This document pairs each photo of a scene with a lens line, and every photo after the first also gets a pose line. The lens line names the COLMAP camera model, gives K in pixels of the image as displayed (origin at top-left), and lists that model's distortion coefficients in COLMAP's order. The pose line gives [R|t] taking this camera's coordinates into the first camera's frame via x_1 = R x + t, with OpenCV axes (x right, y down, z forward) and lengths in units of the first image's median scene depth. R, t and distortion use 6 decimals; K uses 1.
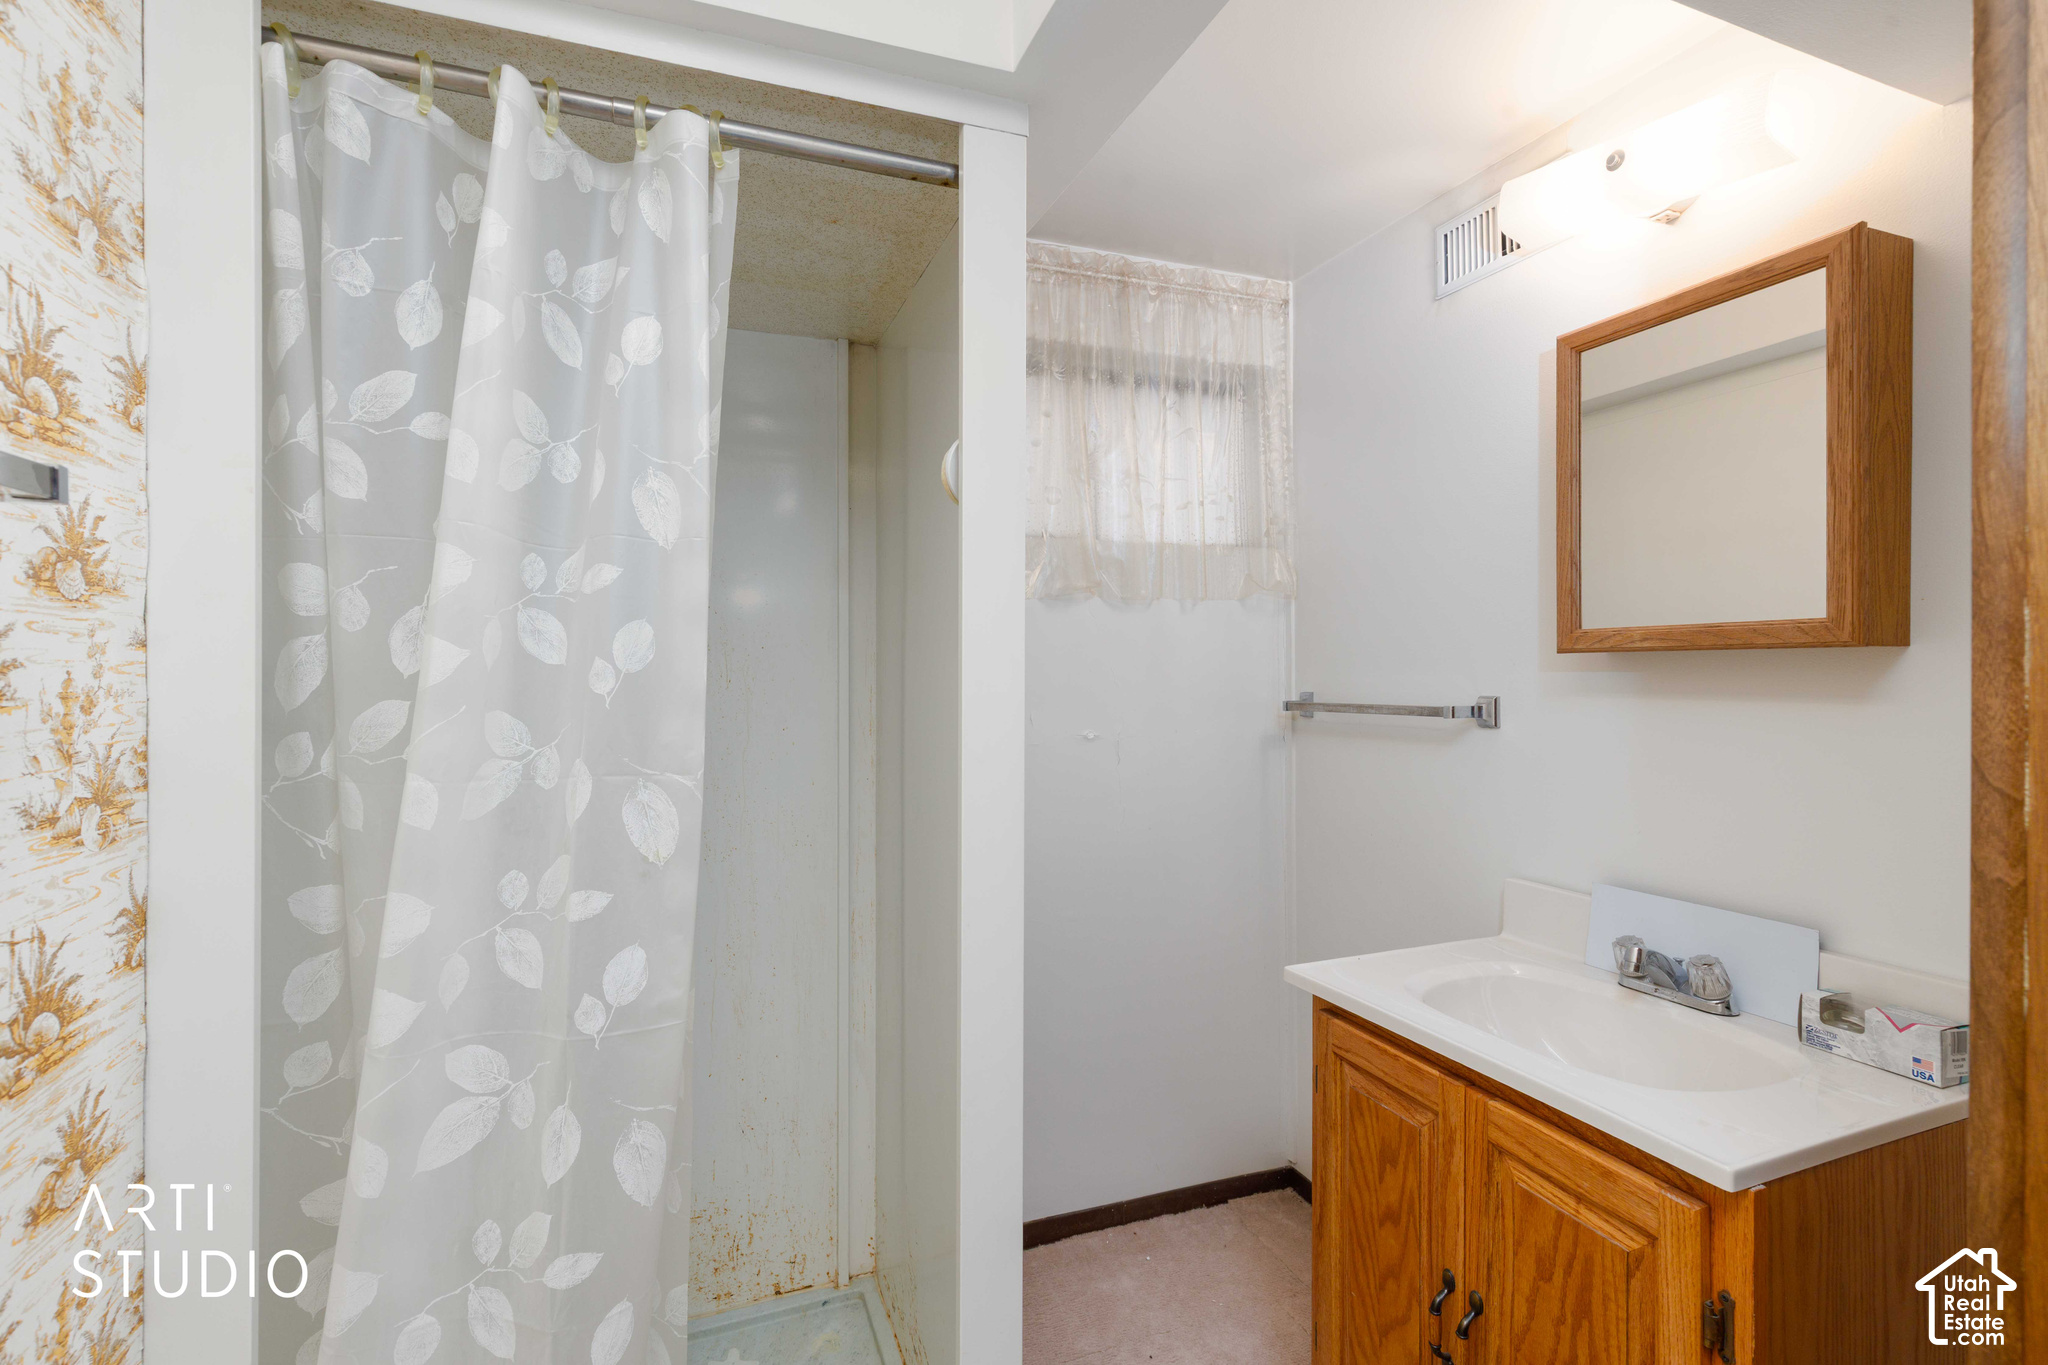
lens RADIAL K [[929.8, 0, 1022.4], [0, 929.8, 669.3], [0, 0, 1]] dist [0.003025, -0.000615]
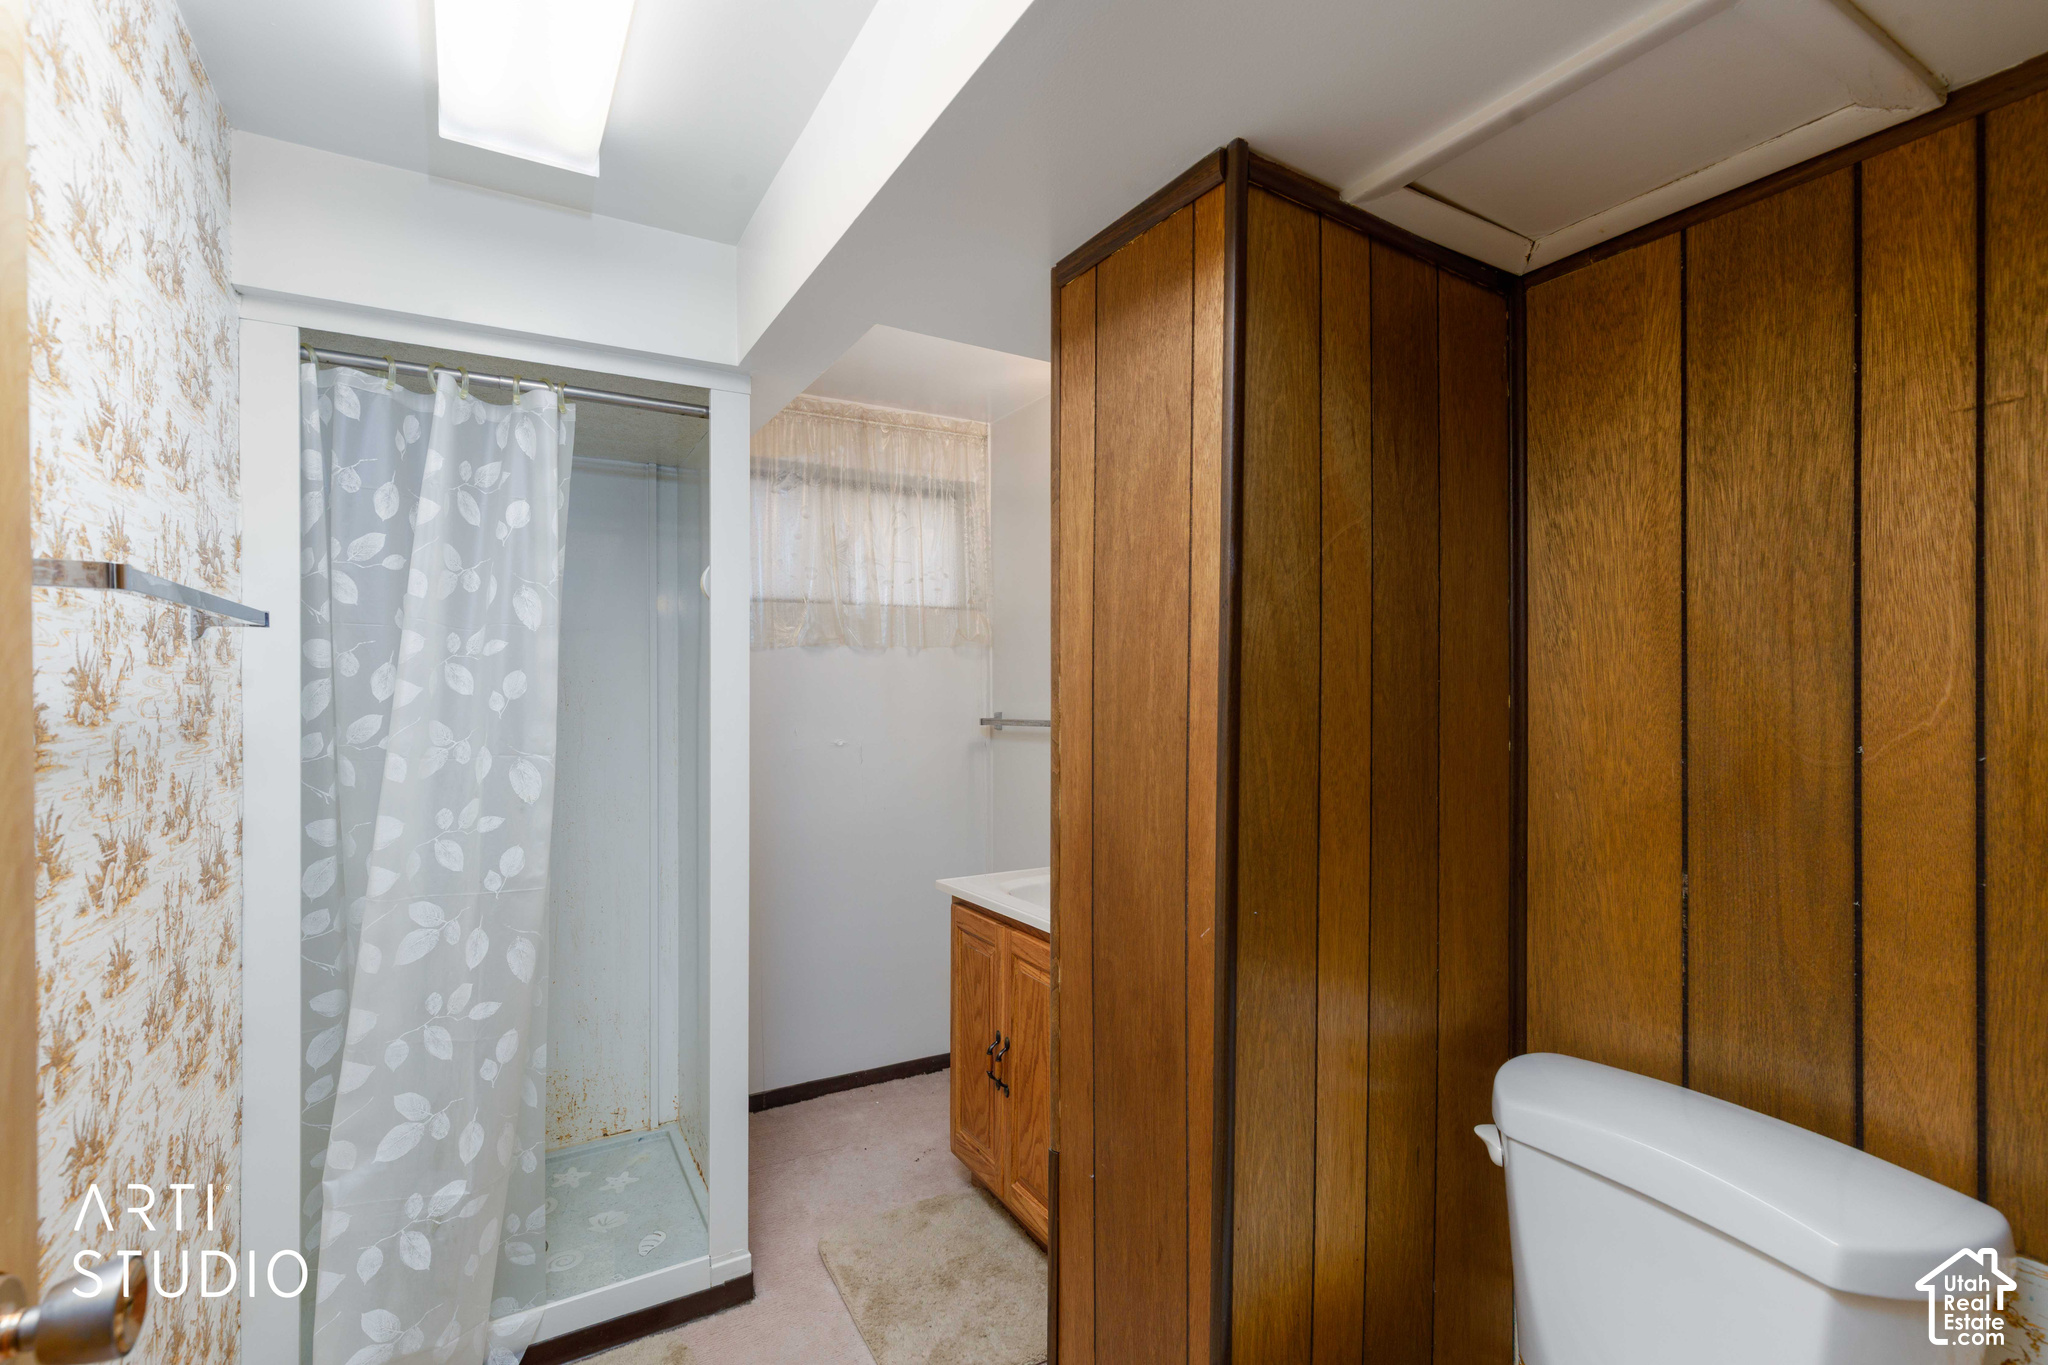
lens RADIAL K [[929.8, 0, 1031.0], [0, 929.8, 698.9], [0, 0, 1]] dist [0.003025, -0.000615]
pose [[0.986789, -0.001765, 0.162002, 0.276561], [0.001068, 0.999990, 0.004390, -0.003793], [-0.162008, -0.004159, 0.986781, -0.935002]]
